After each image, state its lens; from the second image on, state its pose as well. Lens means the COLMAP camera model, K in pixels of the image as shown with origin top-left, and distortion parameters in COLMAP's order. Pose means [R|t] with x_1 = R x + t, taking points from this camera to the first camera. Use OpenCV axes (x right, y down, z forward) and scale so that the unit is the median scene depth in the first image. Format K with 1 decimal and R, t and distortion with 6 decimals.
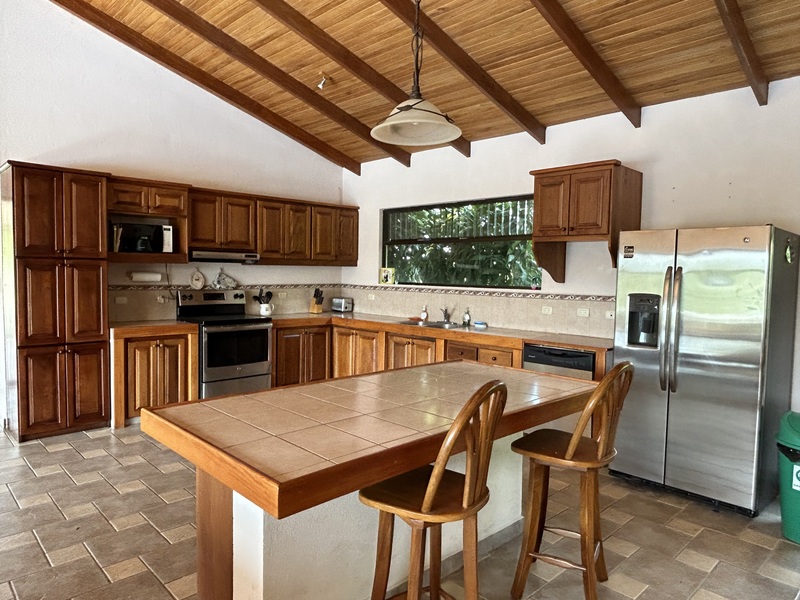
lens RADIAL K [[533.0, 0, 401.0], [0, 533.0, 300.1], [0, 0, 1]] dist [-0.003637, -0.007588]
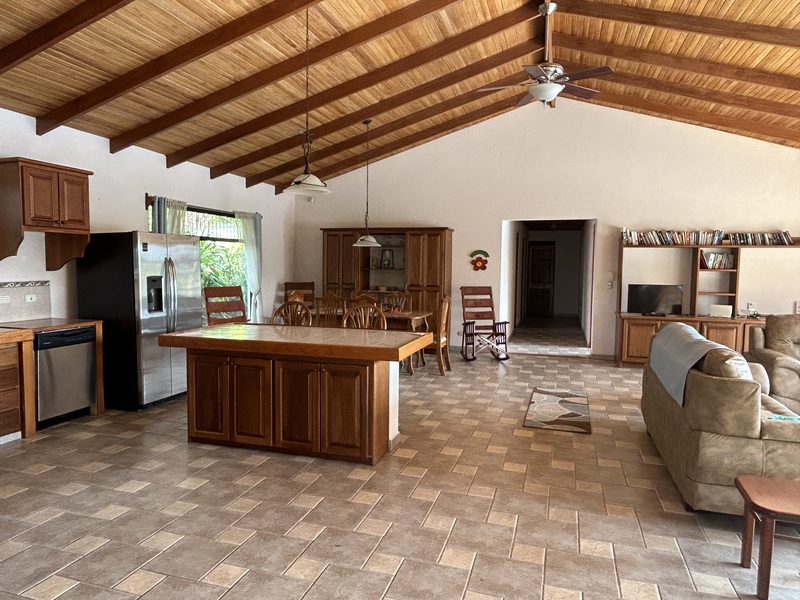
lens RADIAL K [[533.0, 0, 399.6], [0, 533.0, 300.3], [0, 0, 1]] dist [-0.003637, -0.007588]
pose [[-0.479654, -0.083332, 0.873492, -0.581616], [0.028394, 0.993485, 0.110371, -0.042593], [-0.876998, 0.077741, -0.474163, 0.528569]]
